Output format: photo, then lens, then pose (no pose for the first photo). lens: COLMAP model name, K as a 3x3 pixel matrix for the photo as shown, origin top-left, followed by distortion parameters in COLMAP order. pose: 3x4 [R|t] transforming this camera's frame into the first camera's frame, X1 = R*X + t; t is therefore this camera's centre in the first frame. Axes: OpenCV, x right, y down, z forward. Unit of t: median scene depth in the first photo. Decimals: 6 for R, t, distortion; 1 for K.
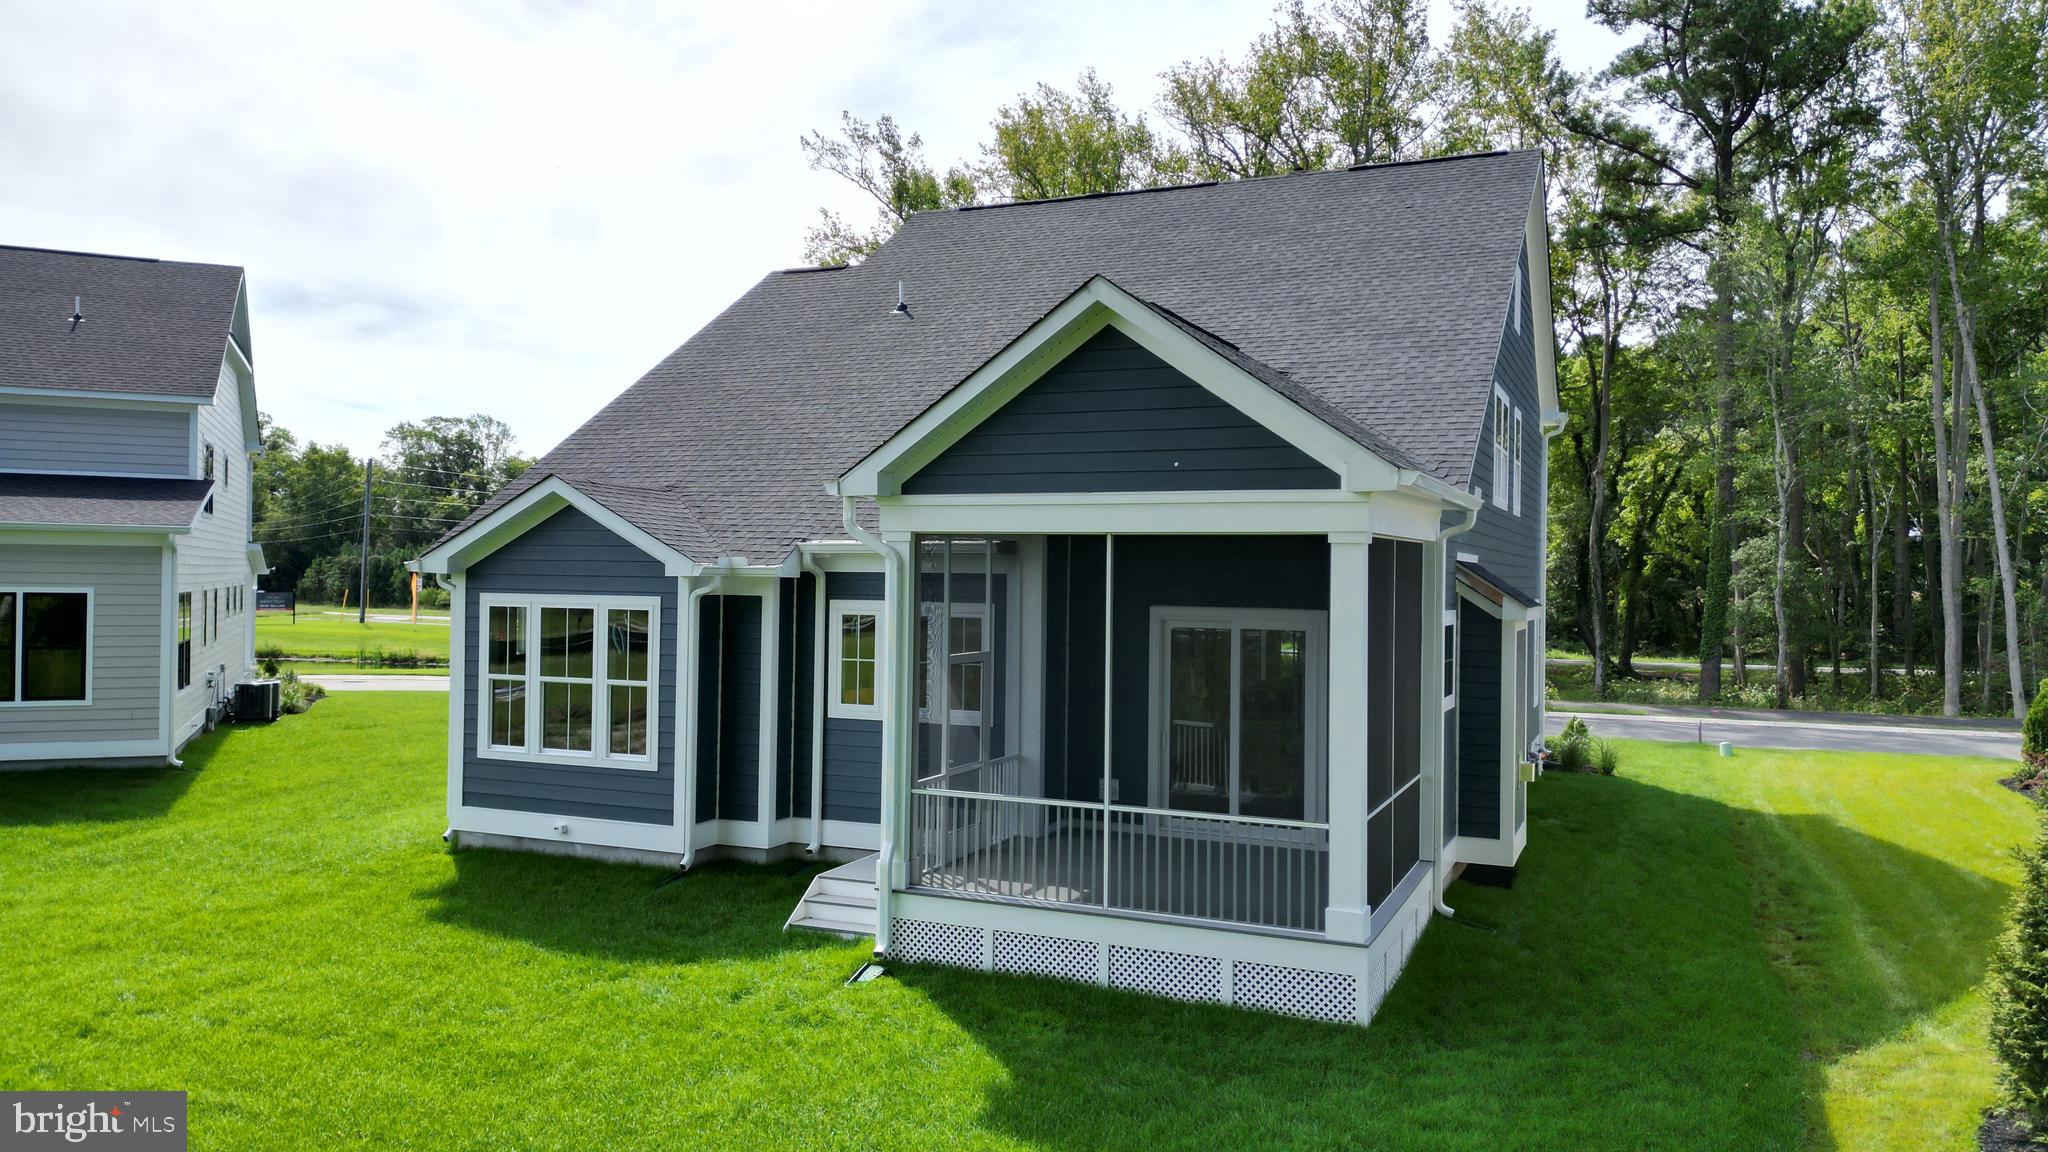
lens RADIAL K [[1426.6, 0, 1033.8], [0, 1426.6, 579.3], [0, 0, 1]] dist [0.098793, -0.103914]
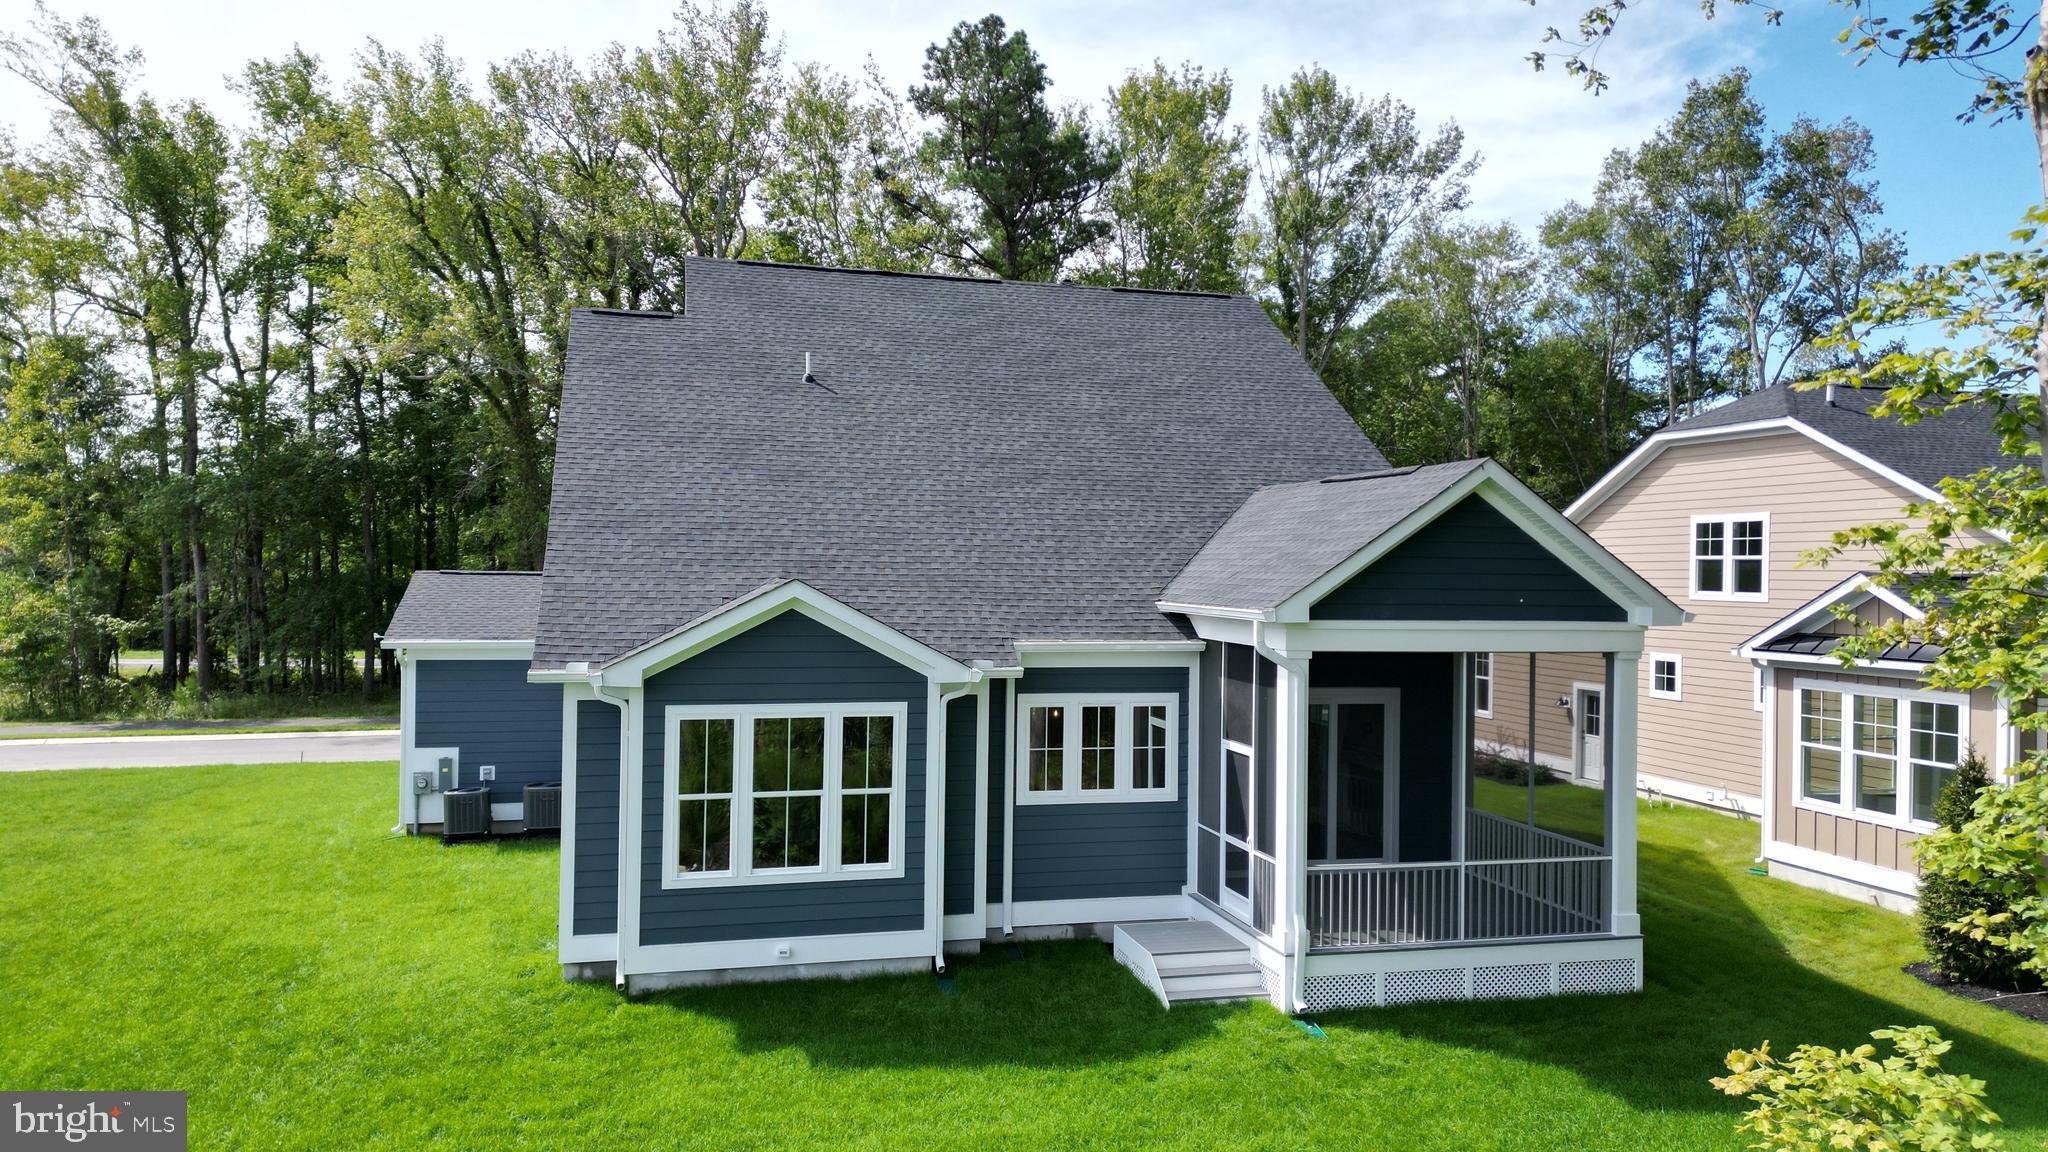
lens RADIAL K [[1426.6, 0, 1033.8], [0, 1426.6, 579.3], [0, 0, 1]] dist [0.098793, -0.103914]
pose [[0.785150, -0.005283, 0.619284, -0.793323], [-0.002277, 0.999932, 0.011418, -0.084095], [-0.619302, -0.010375, 0.785084, 0.159532]]
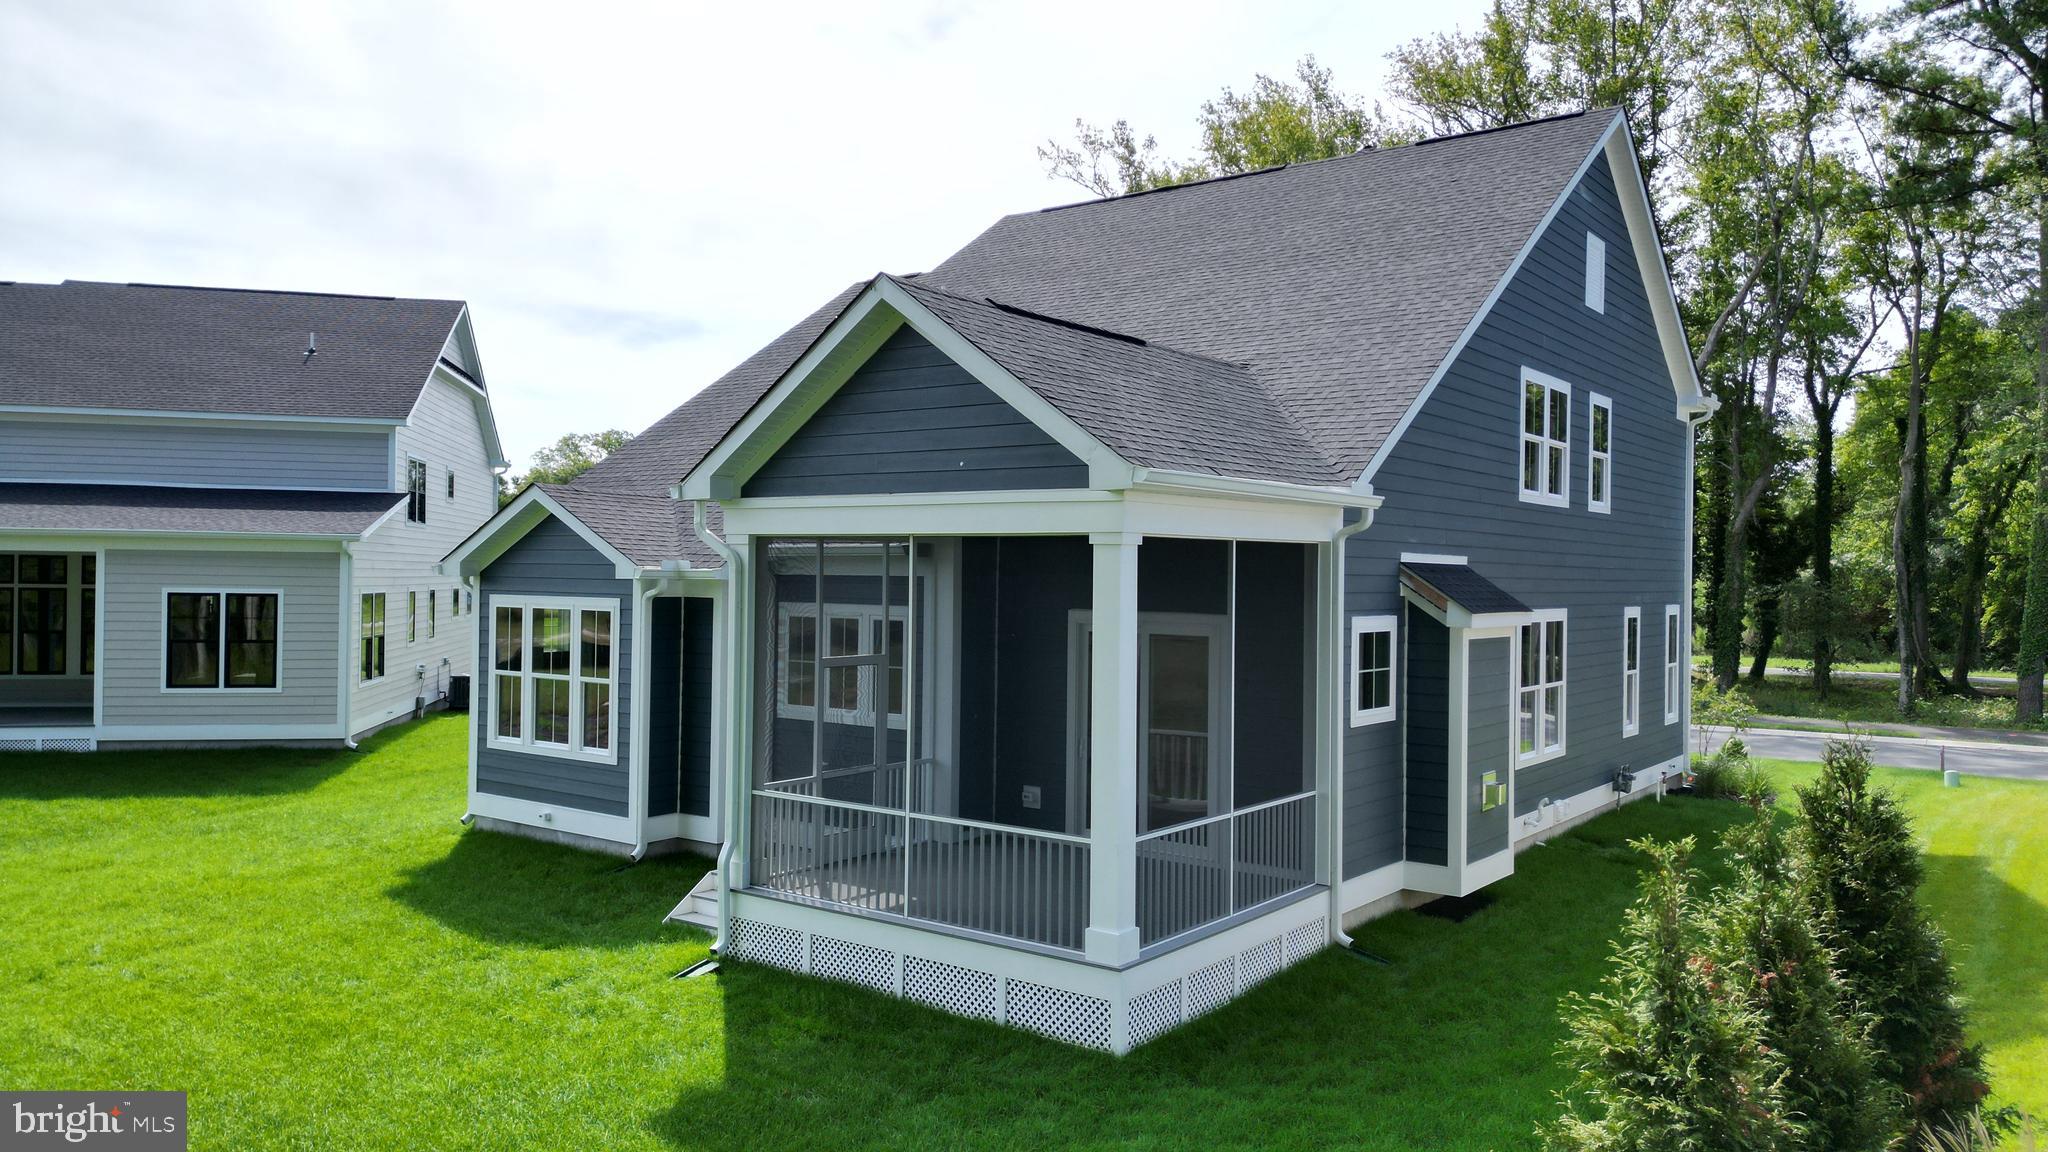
lens RADIAL K [[1426.6, 0, 1033.8], [0, 1426.6, 579.3], [0, 0, 1]] dist [0.098793, -0.103914]
pose [[0.973894, 0.000346, -0.227004, 0.266938], [-0.000877, 0.999997, -0.002238, 0.000200], [0.227003, 0.002379, 0.973891, 0.046817]]
